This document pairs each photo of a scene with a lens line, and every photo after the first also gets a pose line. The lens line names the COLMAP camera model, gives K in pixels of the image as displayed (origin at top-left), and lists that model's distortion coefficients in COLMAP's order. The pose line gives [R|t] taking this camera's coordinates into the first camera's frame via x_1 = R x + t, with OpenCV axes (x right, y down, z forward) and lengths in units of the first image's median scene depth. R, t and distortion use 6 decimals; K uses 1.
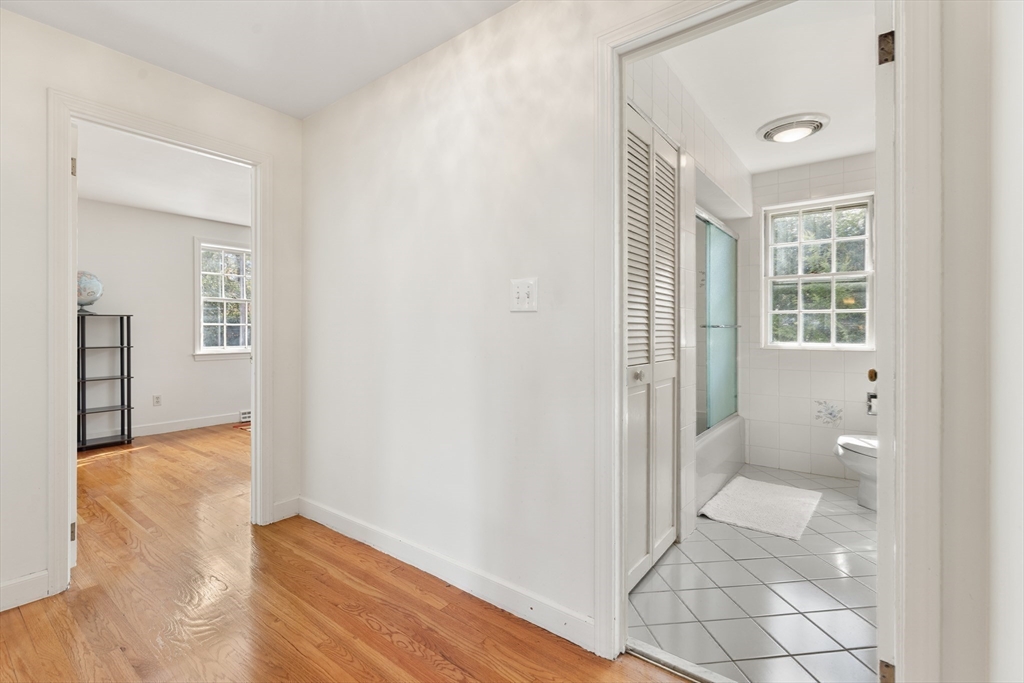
lens RADIAL K [[467.6, 0, 509.6], [0, 467.6, 327.1], [0, 0, 1]] dist [0.009543, -0.001807]
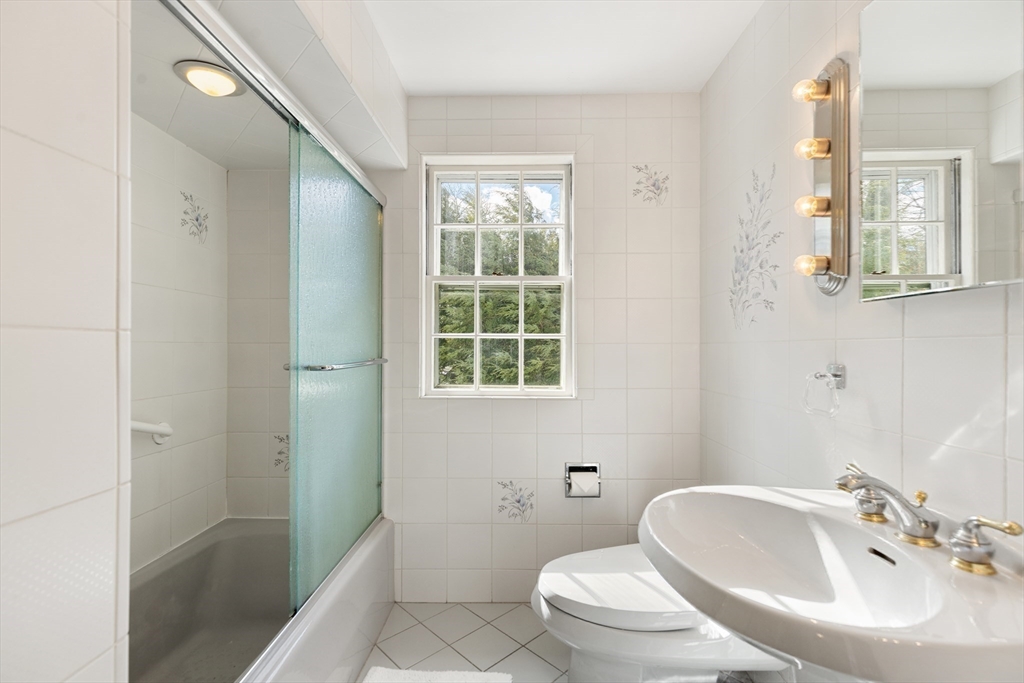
lens RADIAL K [[467.6, 0, 510.2], [0, 467.6, 344.7], [0, 0, 1]] dist [0.009543, -0.001807]
pose [[0.797258, 0.007682, 0.603589, 0.280629], [-0.002854, 0.999956, -0.008958, -0.015819], [-0.603631, 0.005419, 0.797245, 0.480160]]
